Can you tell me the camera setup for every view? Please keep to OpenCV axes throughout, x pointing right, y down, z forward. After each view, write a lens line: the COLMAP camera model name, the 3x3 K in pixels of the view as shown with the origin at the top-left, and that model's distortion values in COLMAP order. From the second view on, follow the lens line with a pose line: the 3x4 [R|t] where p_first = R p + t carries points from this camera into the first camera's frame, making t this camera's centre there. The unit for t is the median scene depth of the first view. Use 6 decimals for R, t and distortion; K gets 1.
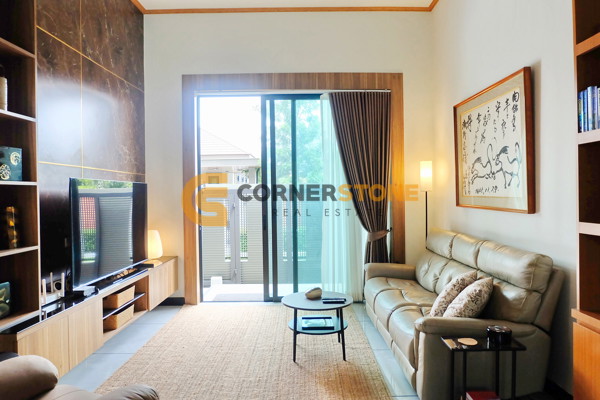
lens RADIAL K [[412.8, 0, 304.4], [0, 412.8, 198.1], [0, 0, 1]] dist [-0.065858, 0.062303]
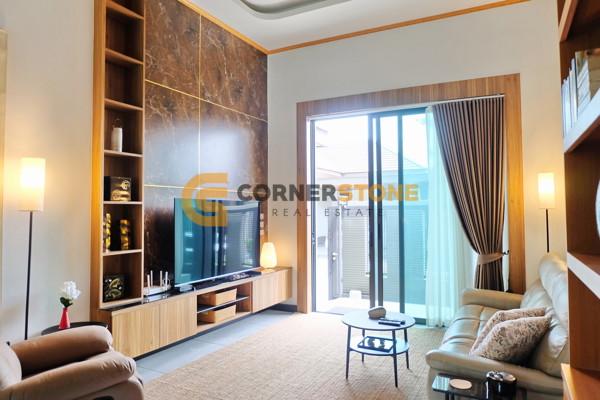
lens RADIAL K [[412.8, 0, 298.6], [0, 412.8, 196.3], [0, 0, 1]] dist [-0.065858, 0.062303]
pose [[0.883467, -0.009196, -0.468403, 0.292371], [-0.009689, 0.999235, -0.037891, -0.007506], [0.468393, 0.038014, 0.882702, 0.031366]]
